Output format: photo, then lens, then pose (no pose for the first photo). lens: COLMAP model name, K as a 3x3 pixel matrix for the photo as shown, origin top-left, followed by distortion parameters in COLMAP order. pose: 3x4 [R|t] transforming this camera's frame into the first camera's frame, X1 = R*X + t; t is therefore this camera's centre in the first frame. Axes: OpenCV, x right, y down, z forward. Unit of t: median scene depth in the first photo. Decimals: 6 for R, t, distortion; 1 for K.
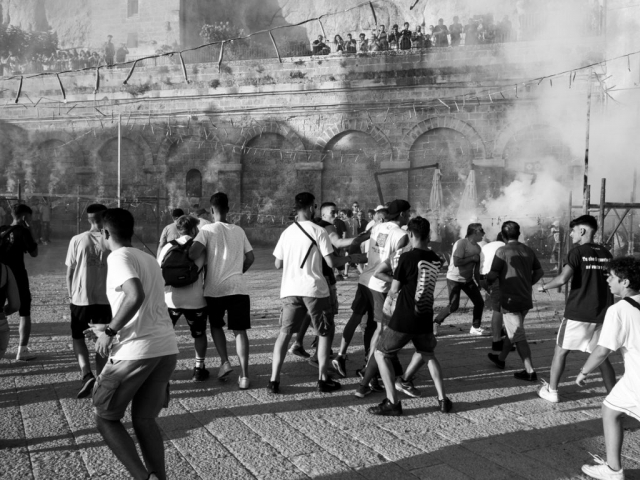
lens RADIAL K [[682.7, 0, 320.0], [0, 682.7, 240.0], [0, 0, 1]] dist [0.005738, 0.010315]
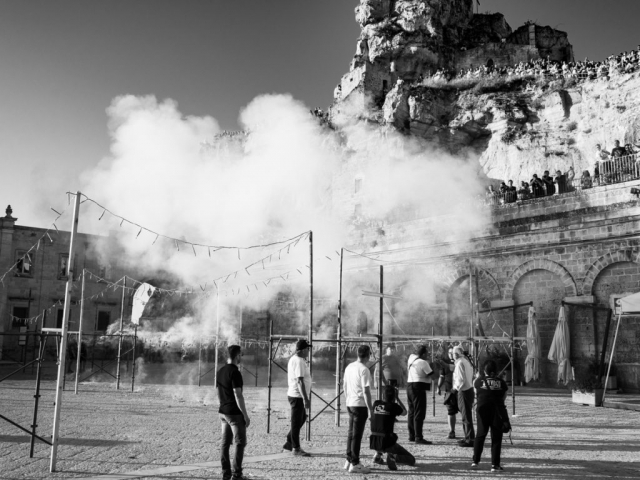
lens RADIAL K [[663.9, 0, 320.0], [0, 663.9, 240.0], [0, 0, 1]] dist [0.010303, 0.002527]
pose [[0.850440, -0.084336, -0.519268, 0.419399], [-0.018234, 0.981748, -0.189310, -0.000202], [0.525756, 0.170465, 0.833380, -0.087538]]
